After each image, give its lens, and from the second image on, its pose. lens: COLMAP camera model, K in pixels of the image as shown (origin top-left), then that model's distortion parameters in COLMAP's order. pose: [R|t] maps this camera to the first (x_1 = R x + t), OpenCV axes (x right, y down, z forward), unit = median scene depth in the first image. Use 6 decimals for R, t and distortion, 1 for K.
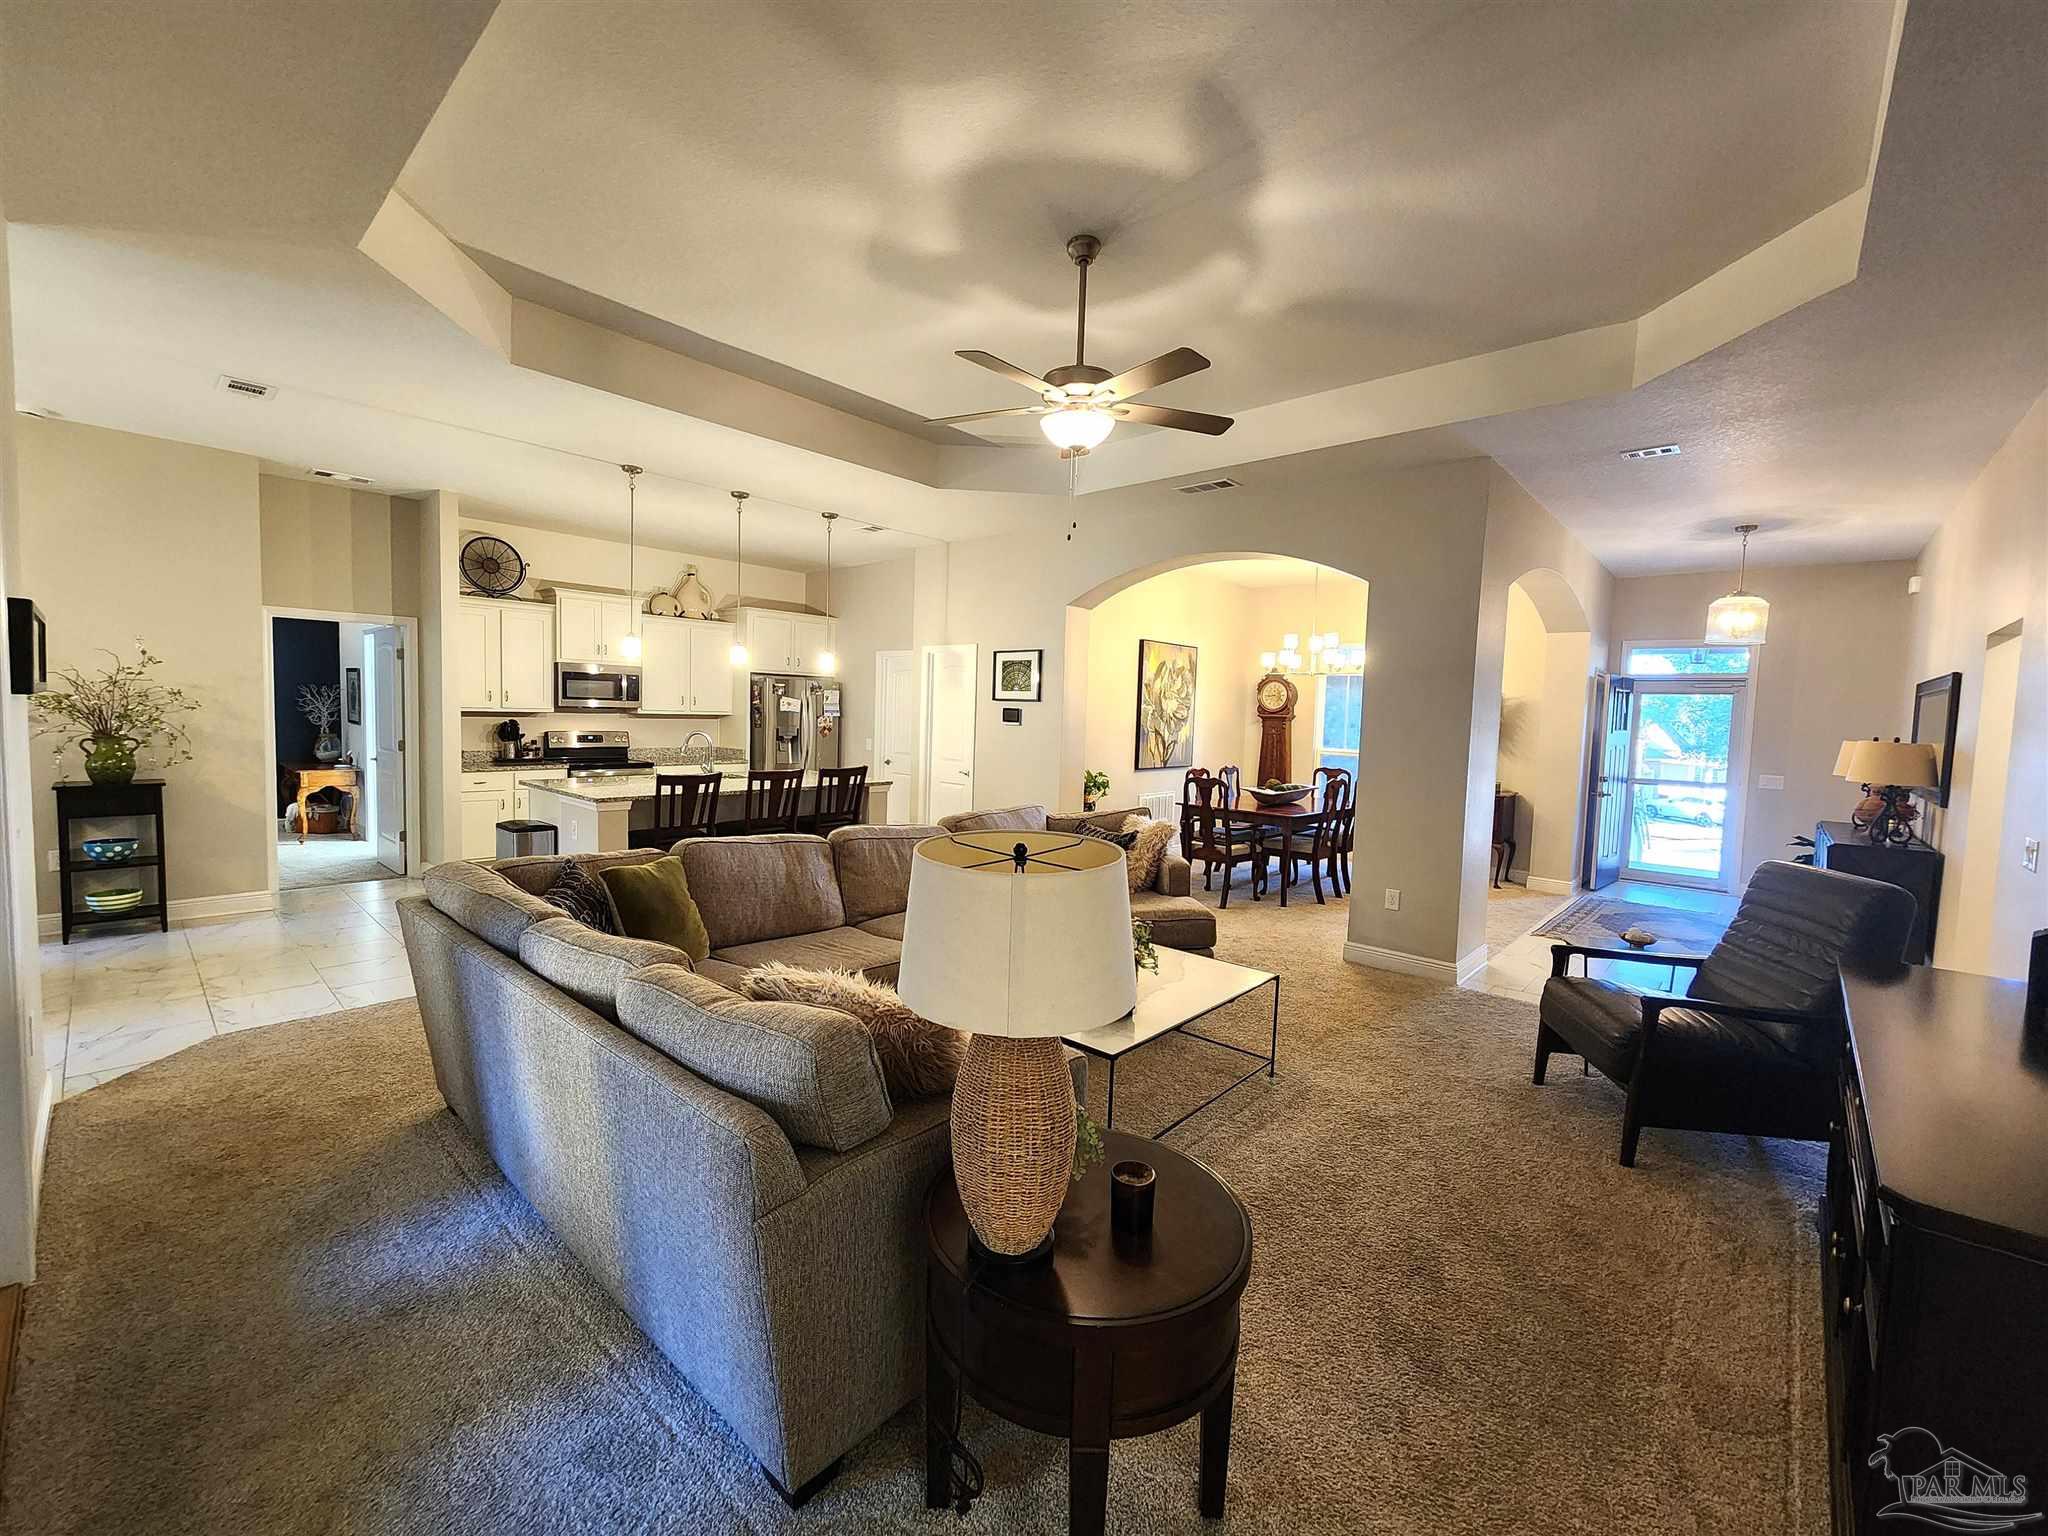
lens RADIAL K [[833.6, 0, 1018.9], [0, 833.6, 760.7], [0, 0, 1]] dist [0.003062, 0.000845]
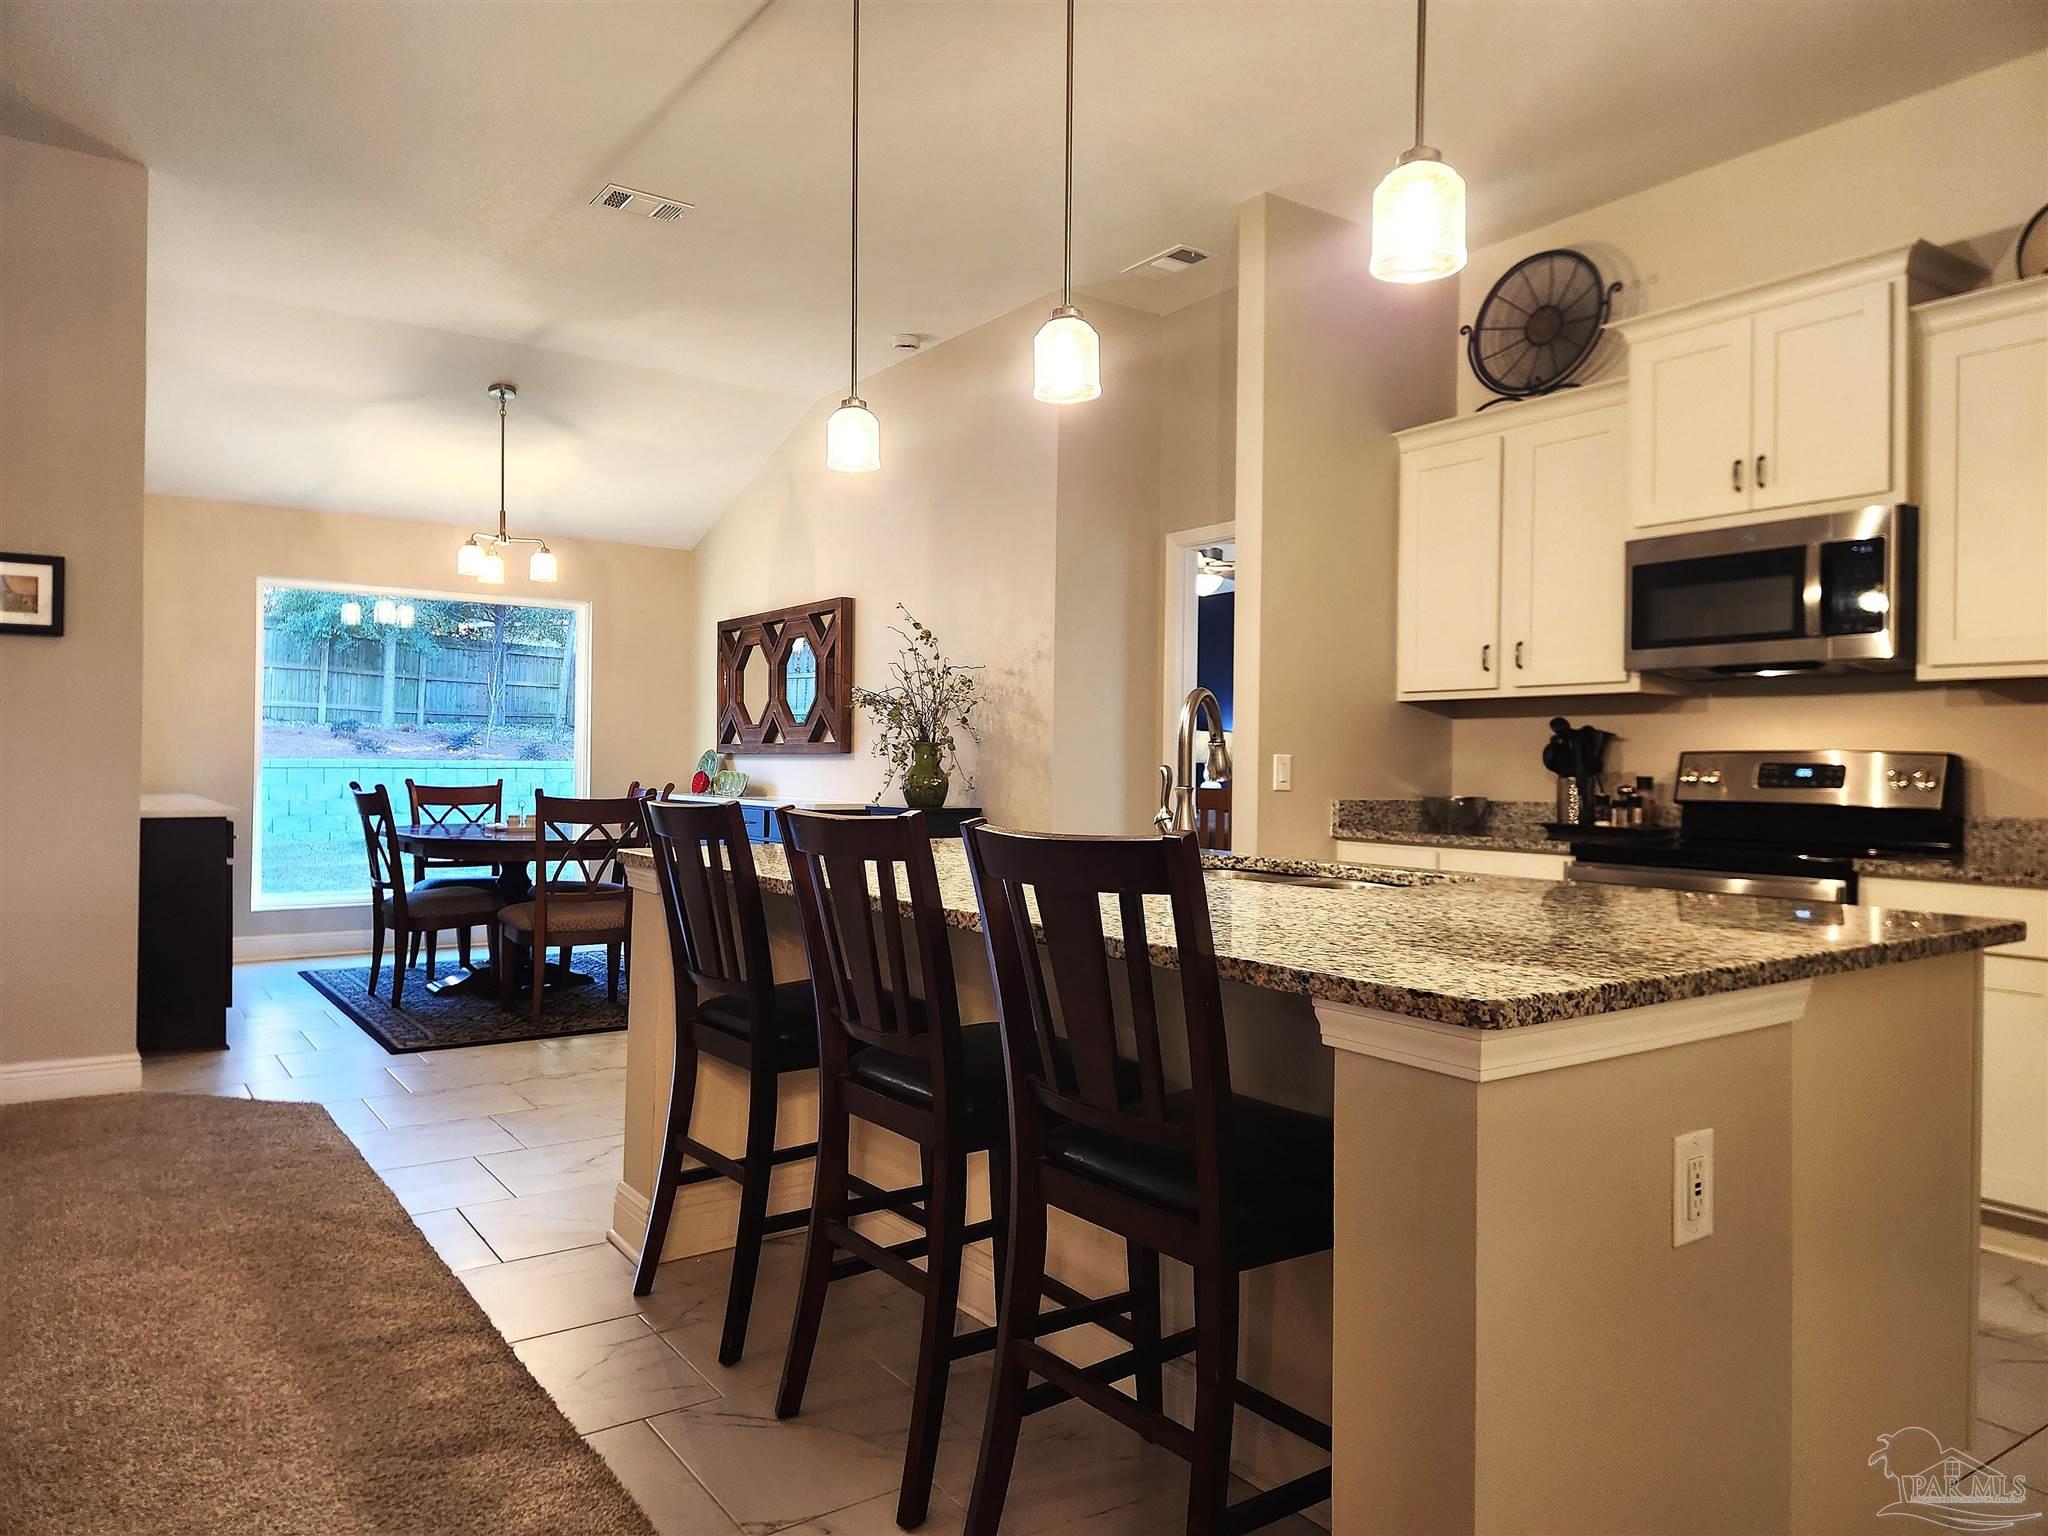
lens RADIAL K [[1388.4, 0, 1019.4], [0, 1388.4, 769.0], [0, 0, 1]] dist [0.054762, -0.000942]
pose [[-0.229940, -0.032845, -0.972650, 0.048886], [-0.081499, 0.996570, -0.014386, 0.001518], [0.969786, 0.075963, -0.231828, 0.845255]]
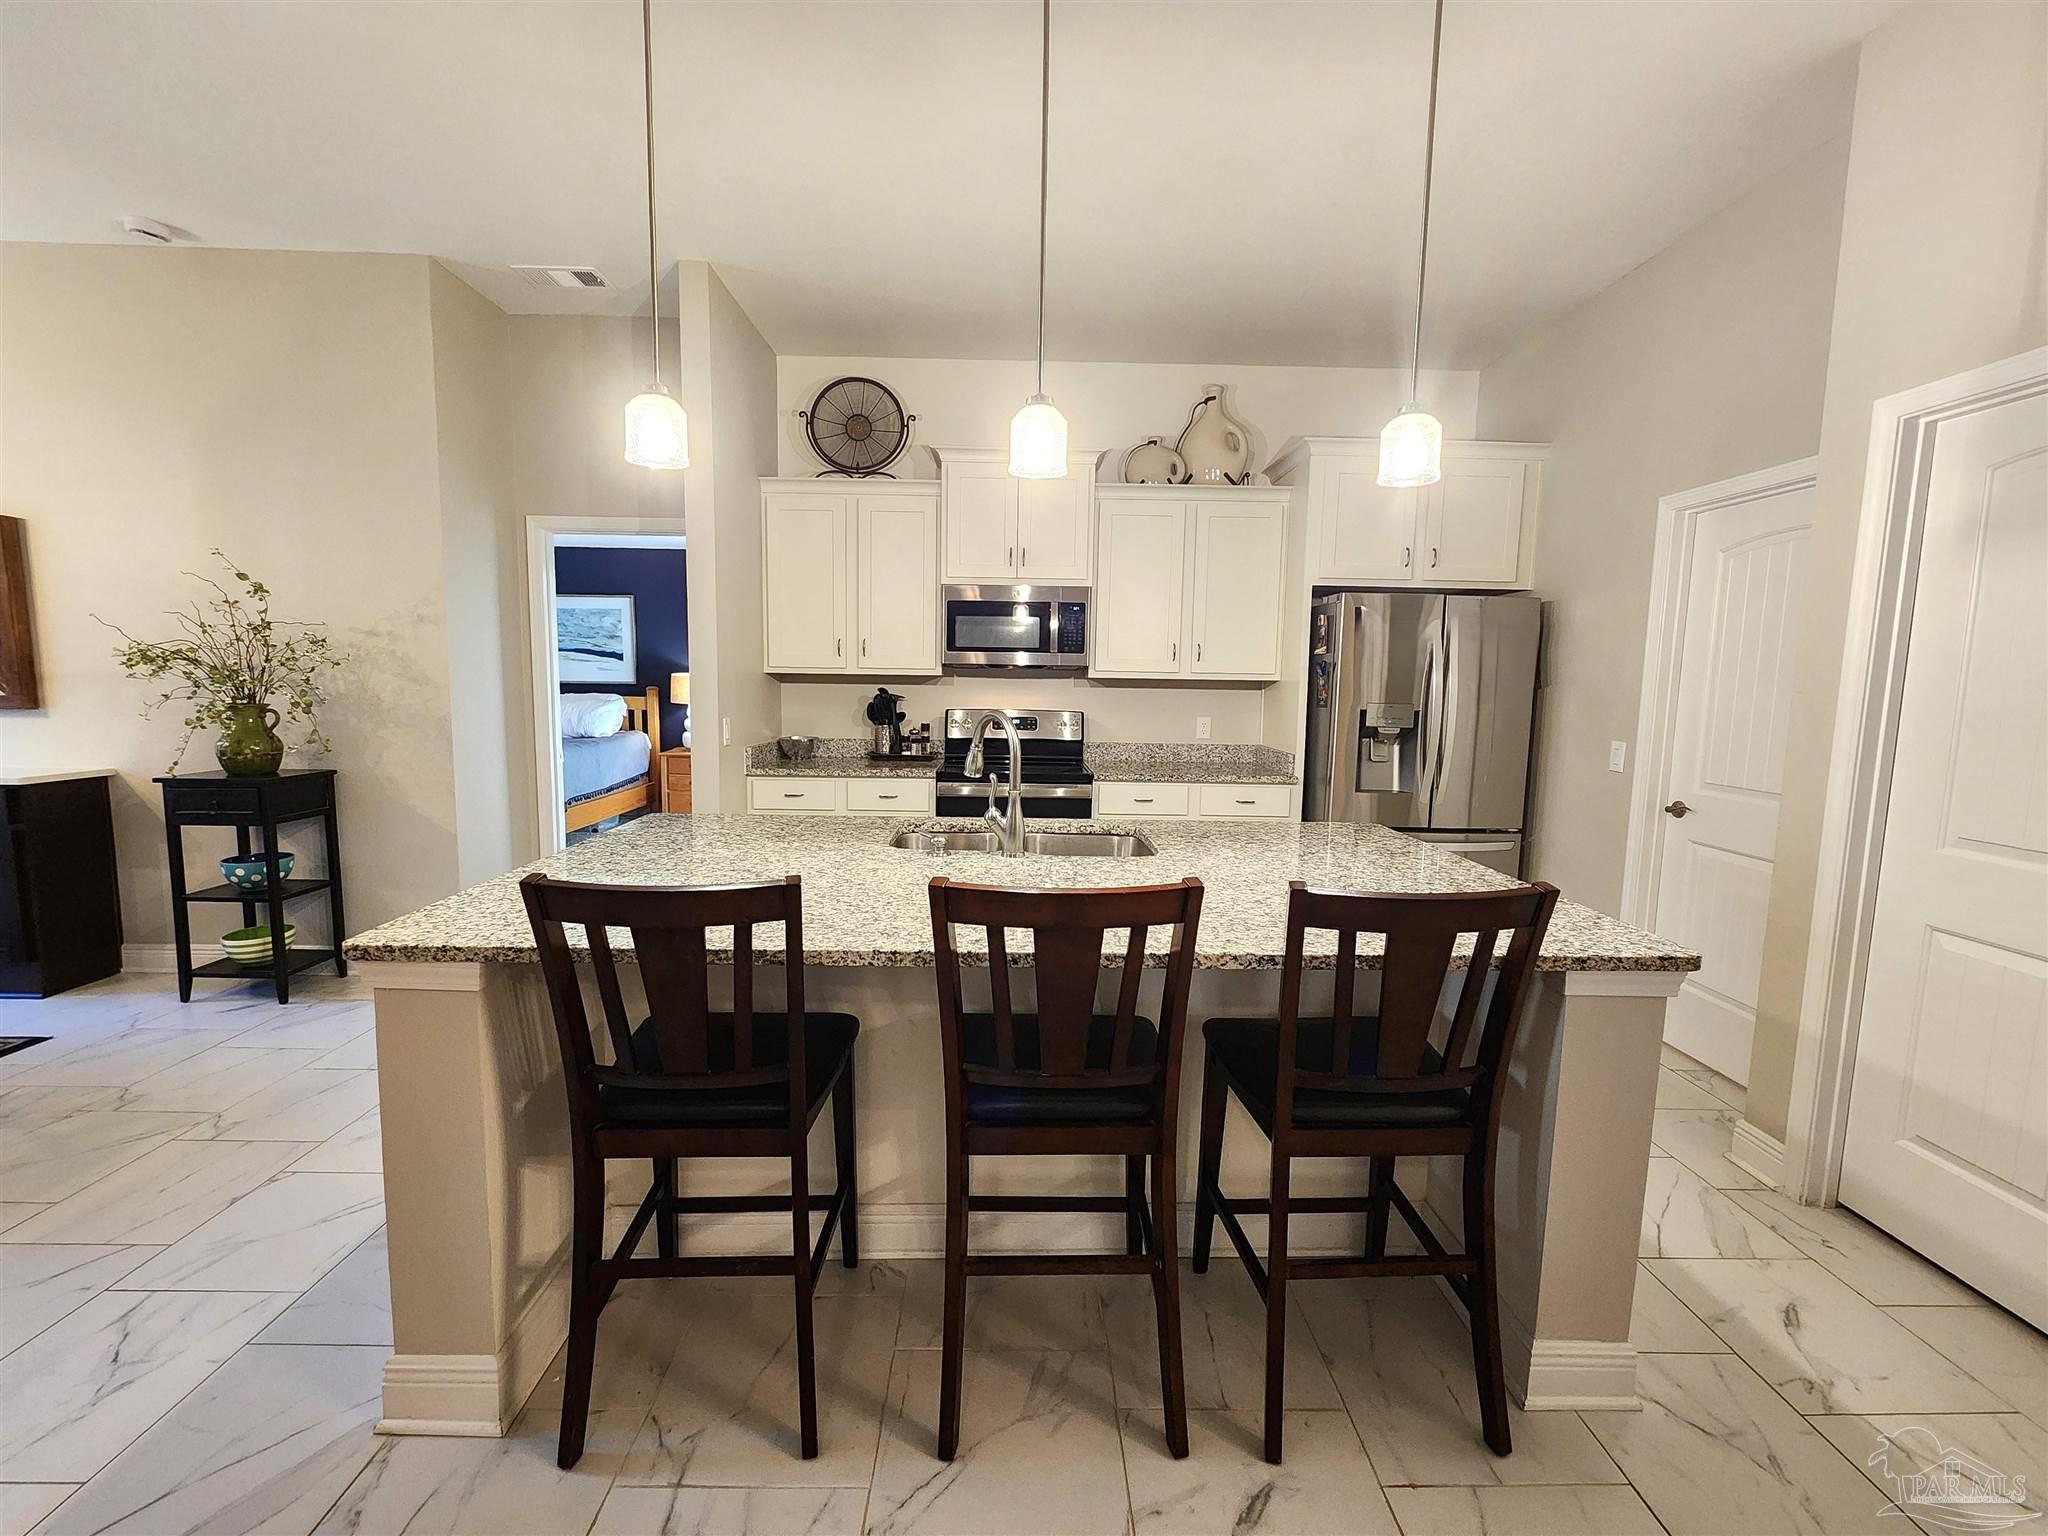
lens RADIAL K [[833.6, 0, 1021.1], [0, 833.6, 760.4], [0, 0, 1]] dist [0.003062, 0.000845]
pose [[0.680624, 0.054569, -0.730598, -0.099719], [-0.041436, 0.998493, 0.035976, -0.022001], [0.731460, 0.005787, 0.681860, 0.621475]]
